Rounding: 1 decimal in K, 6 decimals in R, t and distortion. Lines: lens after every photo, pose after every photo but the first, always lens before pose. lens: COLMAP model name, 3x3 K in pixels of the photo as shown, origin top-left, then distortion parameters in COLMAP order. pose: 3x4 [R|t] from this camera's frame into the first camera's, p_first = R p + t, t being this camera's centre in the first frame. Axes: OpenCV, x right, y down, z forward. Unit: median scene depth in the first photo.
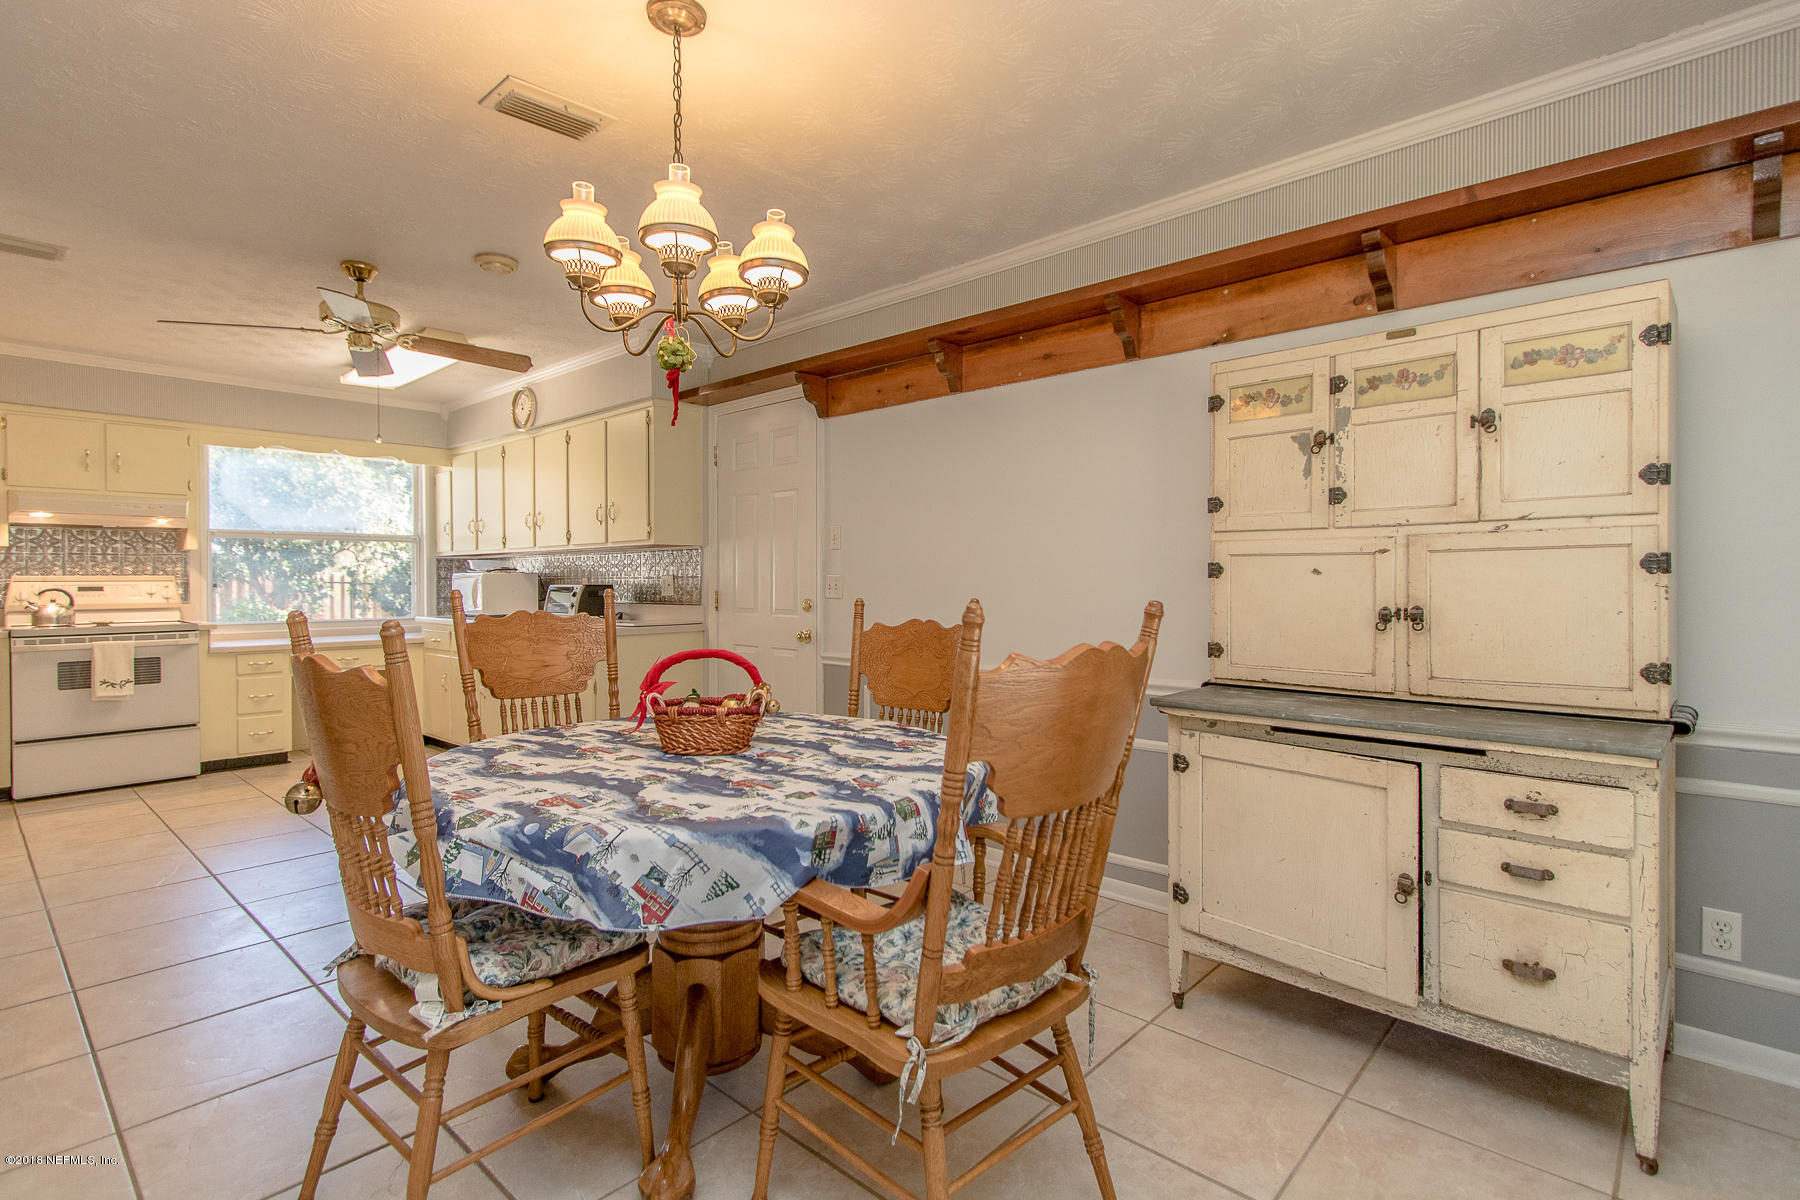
lens RADIAL K [[835.3, 0, 871.7], [0, 835.3, 581.6], [0, 0, 1]] dist [0.001718, 0.001205]
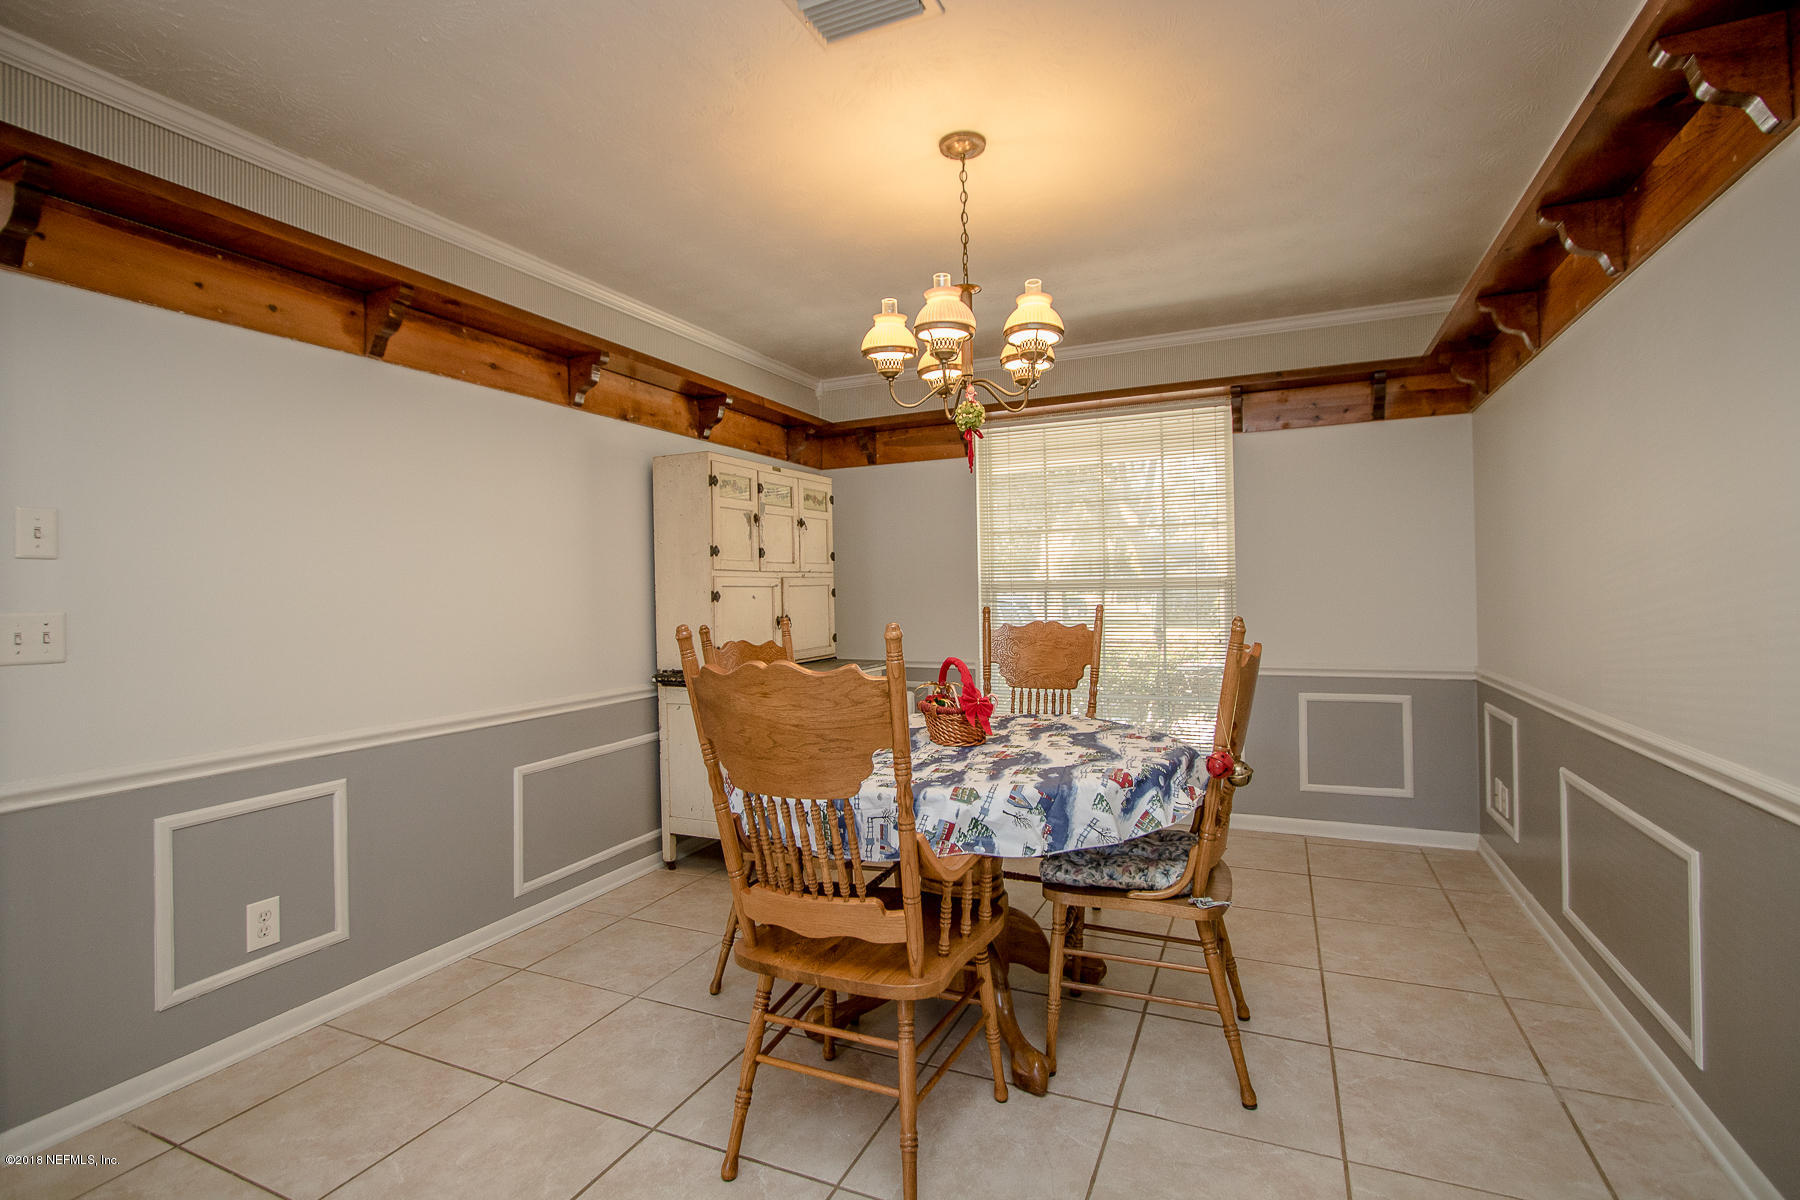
lens RADIAL K [[835.3, 0, 903.3], [0, 835.3, 588.4], [0, 0, 1]] dist [0.001718, 0.001205]
pose [[-0.290978, 0.006172, 0.956710, -1.174024], [0.014527, 0.999892, -0.002032, -0.021842], [-0.956620, 0.013307, -0.291036, 1.223376]]
